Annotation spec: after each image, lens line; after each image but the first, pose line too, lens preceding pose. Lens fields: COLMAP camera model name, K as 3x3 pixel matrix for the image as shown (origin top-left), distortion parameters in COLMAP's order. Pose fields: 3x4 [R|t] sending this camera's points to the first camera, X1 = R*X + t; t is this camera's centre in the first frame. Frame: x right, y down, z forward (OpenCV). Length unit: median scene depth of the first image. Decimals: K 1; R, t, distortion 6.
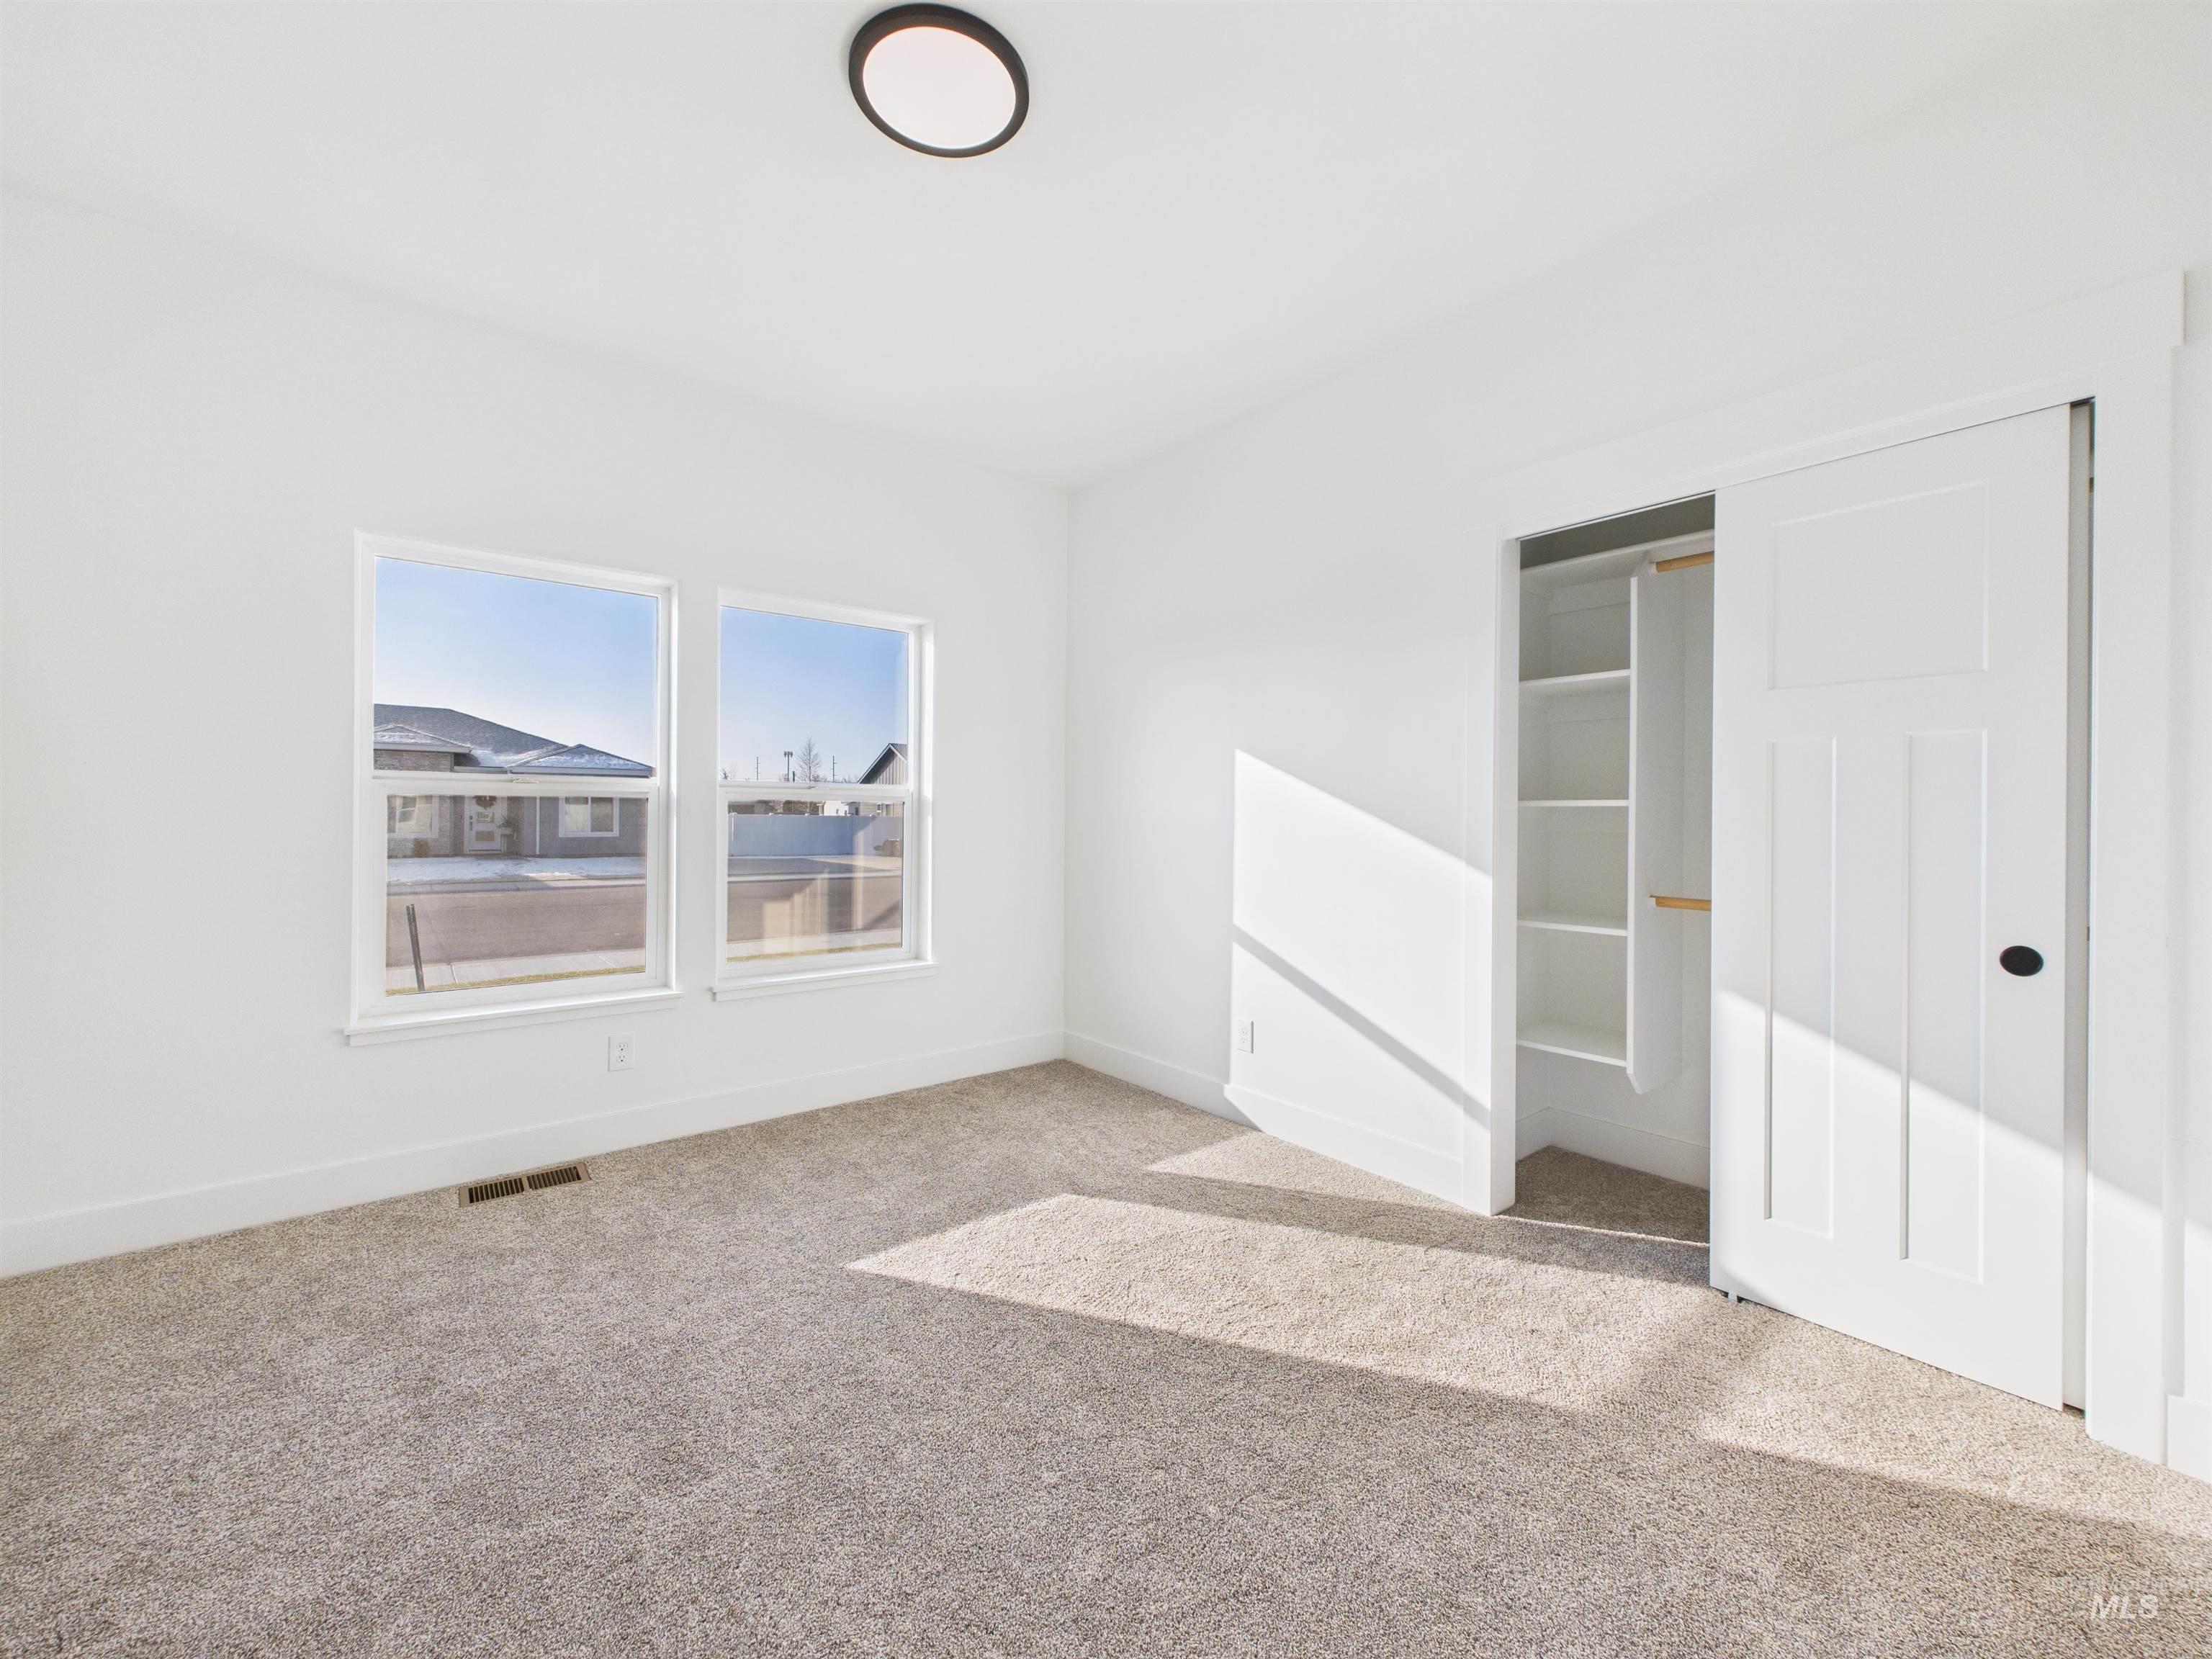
lens RADIAL K [[881.6, 0, 1106.0], [0, 881.6, 829.5], [0, 0, 1]] dist [-0.000033, -0.000033]
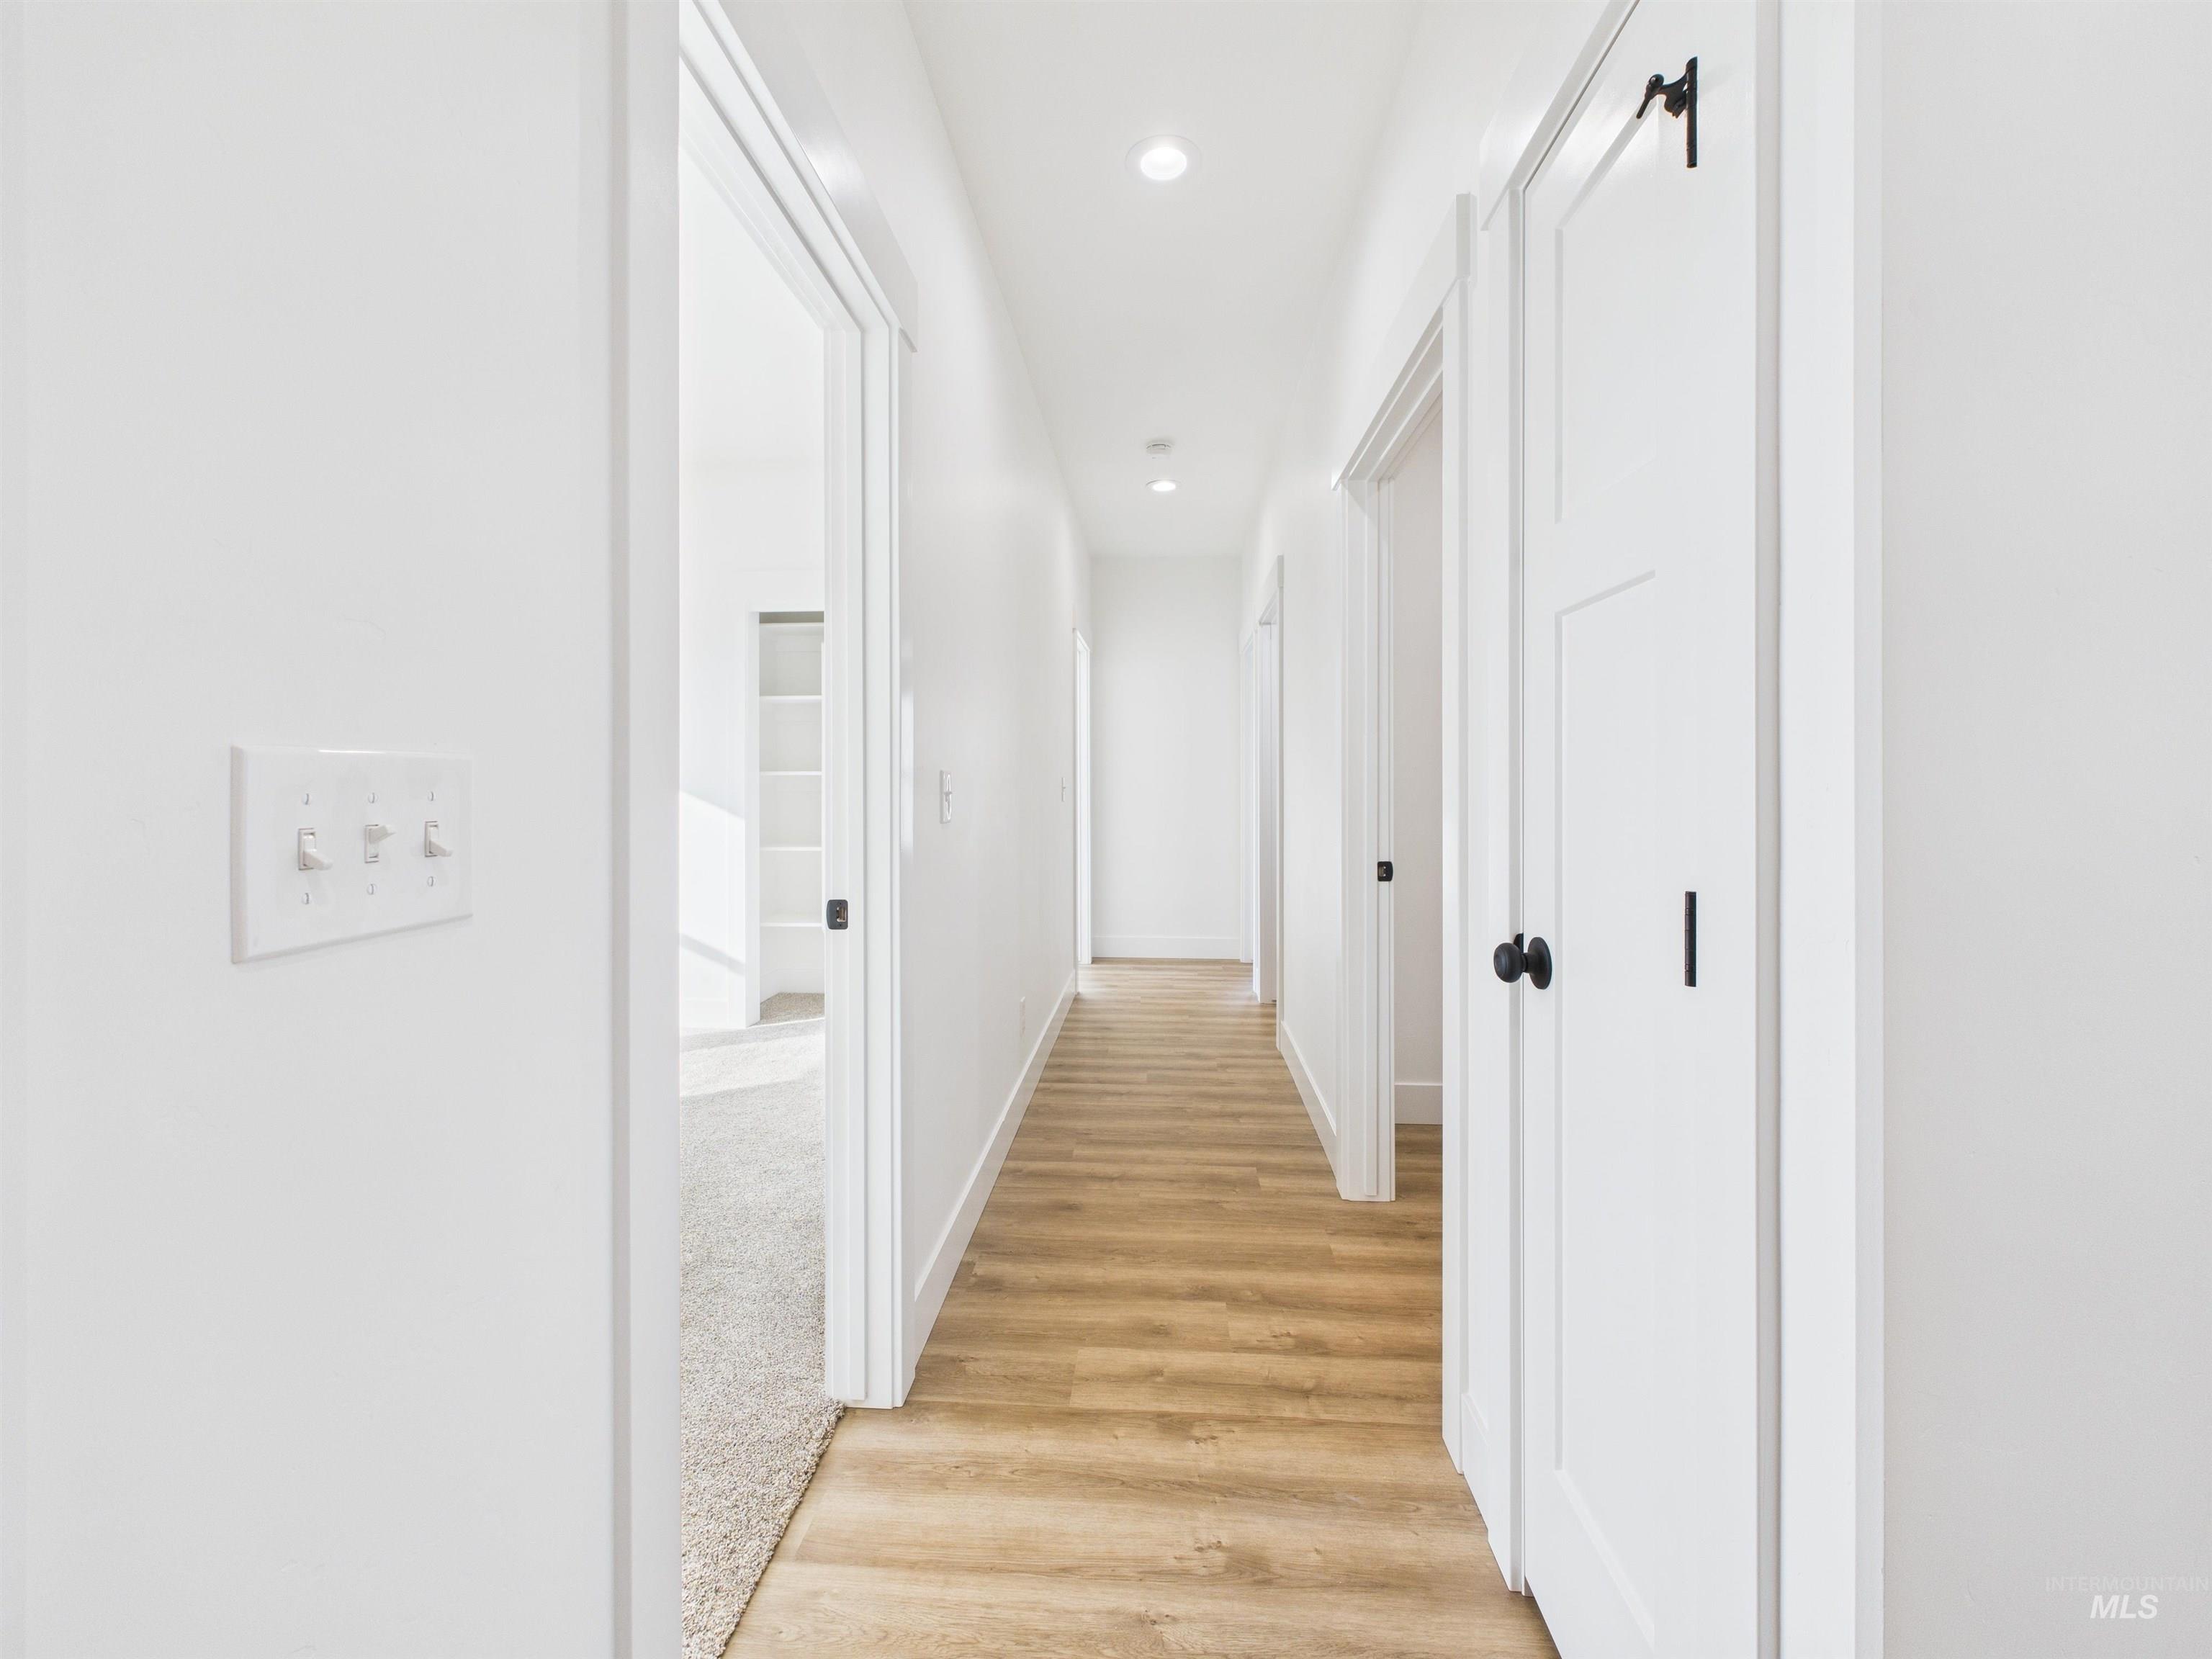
lens RADIAL K [[886.9, 0, 1102.8], [0, 886.9, 778.2], [0, 0, 1]] dist [0.001438, -0.000043]
pose [[0.681709, -0.008524, 0.731574, -0.301841], [0.006834, 0.999963, 0.005283, -0.026907], [-0.731592, 0.001398, 0.681742, -0.585676]]
